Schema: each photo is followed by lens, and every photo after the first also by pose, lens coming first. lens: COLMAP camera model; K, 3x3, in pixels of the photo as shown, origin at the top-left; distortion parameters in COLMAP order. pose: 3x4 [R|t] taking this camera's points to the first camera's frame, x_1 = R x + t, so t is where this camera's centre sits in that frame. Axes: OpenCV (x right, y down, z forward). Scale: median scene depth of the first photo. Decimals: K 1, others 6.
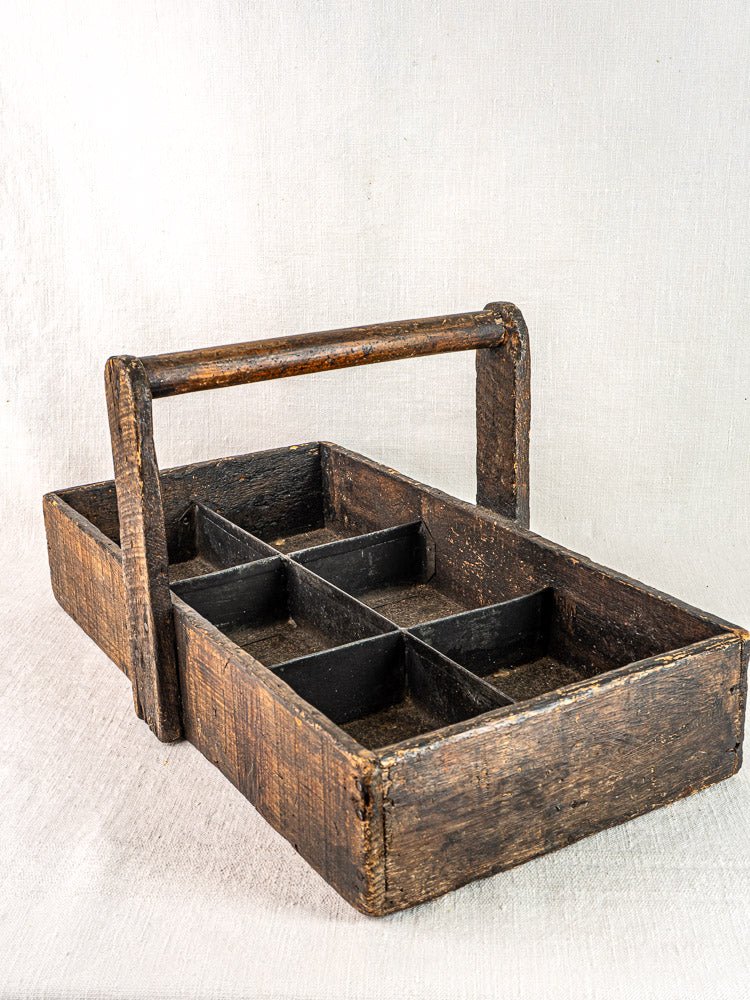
lens RADIAL K [[1267.7, 0, 375.0], [0, 1267.7, 500.0], [0, 0, 1]] dist [-0.030786, -0.067692]
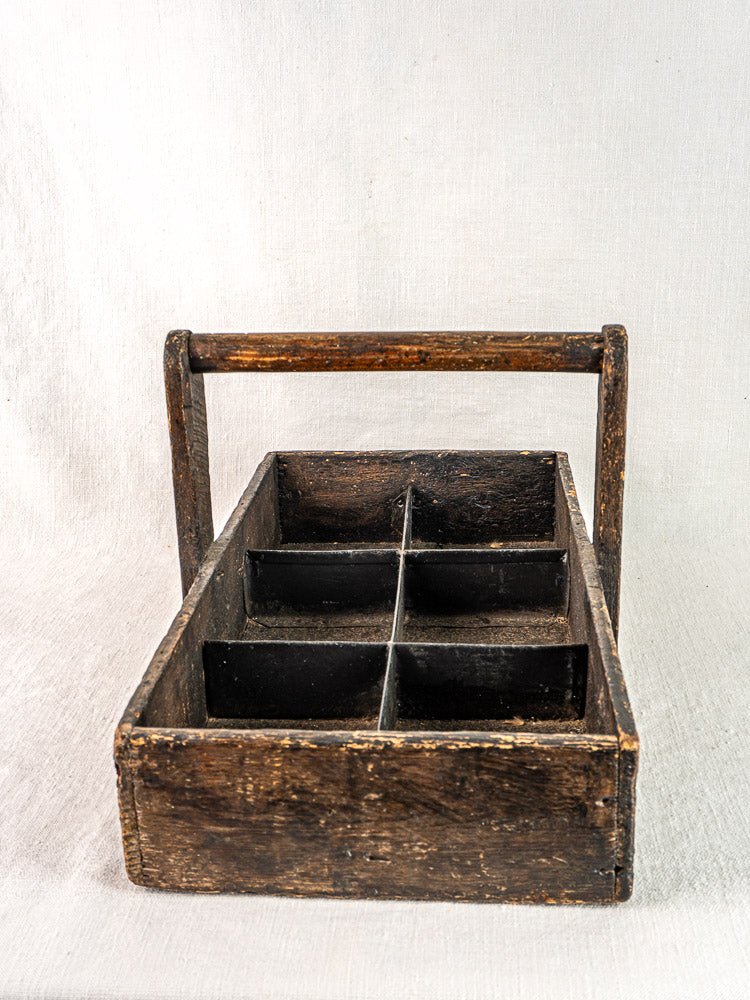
lens RADIAL K [[1265.7, 0, 375.0], [0, 1265.7, 500.0], [0, 0, 1]] dist [-0.013423, 0.020685]
pose [[0.812744, 0.193257, -0.549636, 0.582929], [-0.185568, 0.980119, 0.070221, -0.079829], [0.552279, 0.044924, 0.832448, 0.192954]]
